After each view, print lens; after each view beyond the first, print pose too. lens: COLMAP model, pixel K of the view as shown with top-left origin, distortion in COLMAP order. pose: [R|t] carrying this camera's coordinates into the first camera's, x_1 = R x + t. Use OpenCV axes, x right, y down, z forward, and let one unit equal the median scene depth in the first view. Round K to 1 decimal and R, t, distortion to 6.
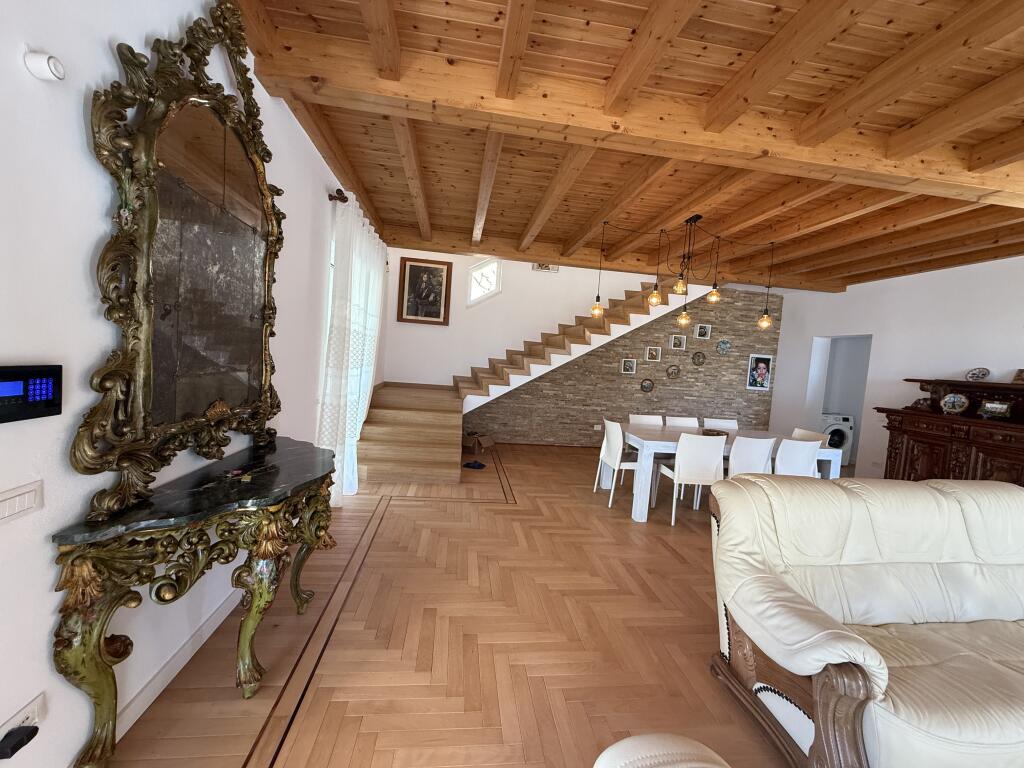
lens RADIAL K [[409.4, 0, 510.2], [0, 409.4, 385.8], [0, 0, 1]] dist [-0.000944, -0.000009]
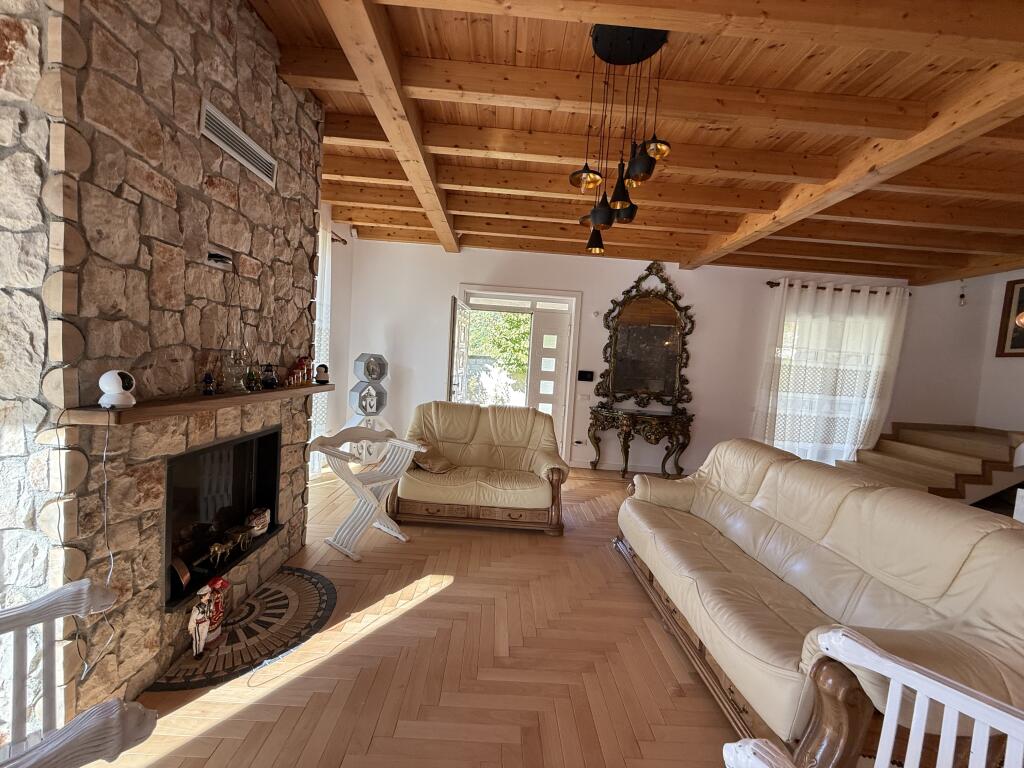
lens RADIAL K [[409.4, 0, 509.3], [0, 409.4, 387.1], [0, 0, 1]] dist [-0.000944, -0.000009]
pose [[-0.100711, -0.017364, -0.994764, 3.495904], [-0.140415, 0.990088, -0.003066, 0.261536], [0.984957, 0.139371, -0.102151, 0.488509]]
